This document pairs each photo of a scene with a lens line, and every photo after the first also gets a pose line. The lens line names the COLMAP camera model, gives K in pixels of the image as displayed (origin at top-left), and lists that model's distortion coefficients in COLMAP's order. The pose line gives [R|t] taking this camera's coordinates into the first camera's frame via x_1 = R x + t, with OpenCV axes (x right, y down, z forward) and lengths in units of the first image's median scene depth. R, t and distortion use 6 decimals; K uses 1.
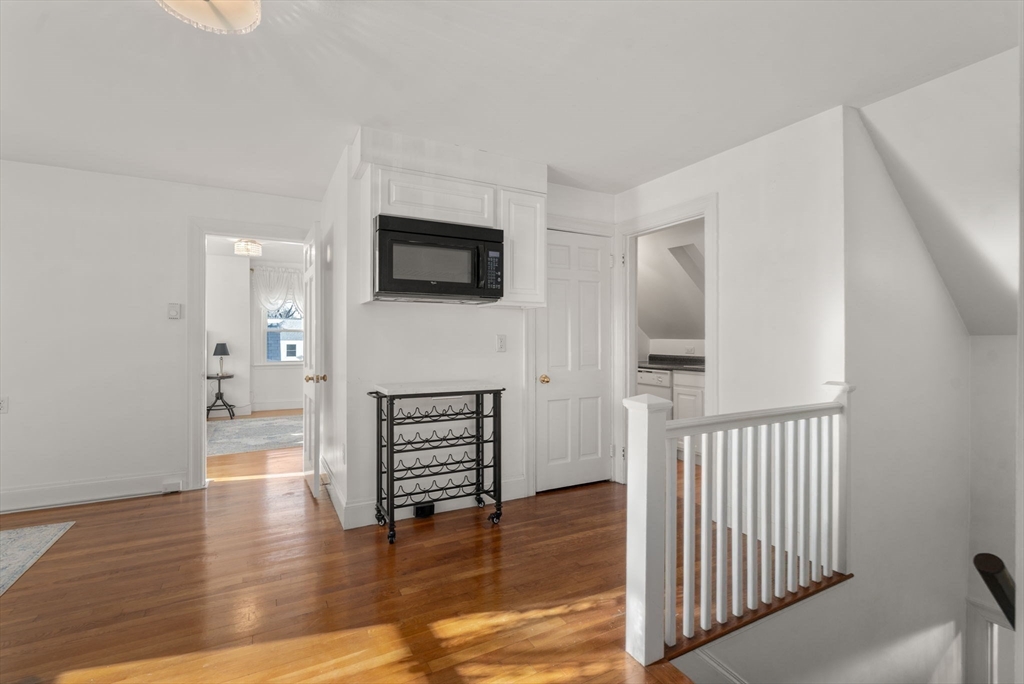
lens RADIAL K [[462.9, 0, 509.7], [0, 462.9, 336.0], [0, 0, 1]] dist [-0.000758, 0.000582]
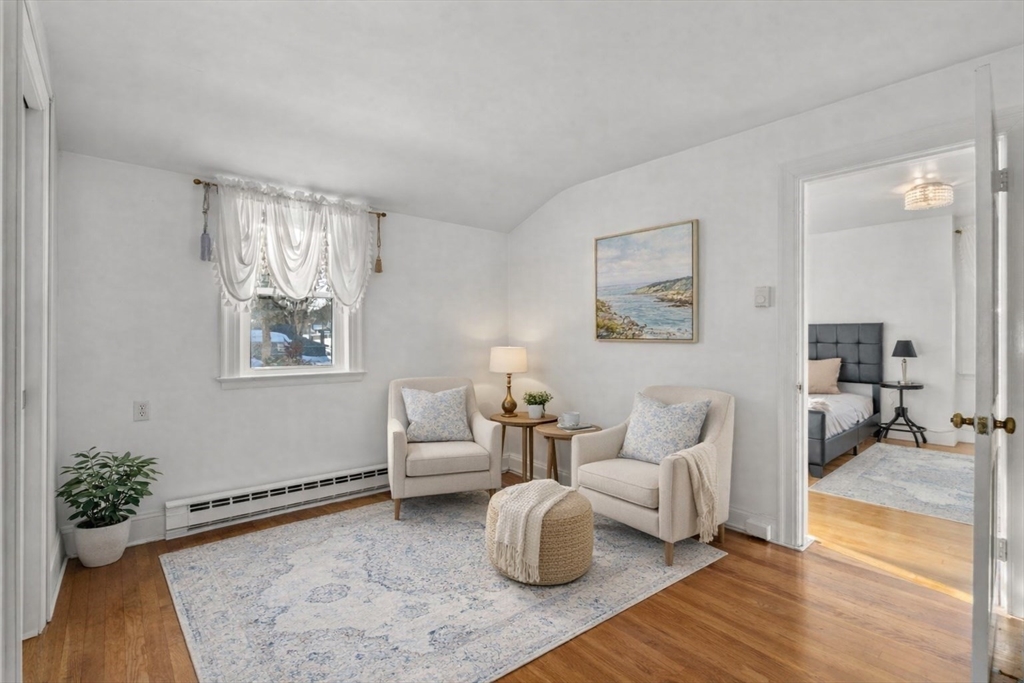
lens RADIAL K [[462.9, 0, 509.7], [0, 462.9, 335.5], [0, 0, 1]] dist [-0.000758, 0.000582]
pose [[0.217984, 0.000993, -0.975952, -0.043769], [0.006089, 0.999979, 0.002378, 0.002614], [0.975933, -0.006461, 0.217973, 0.231601]]
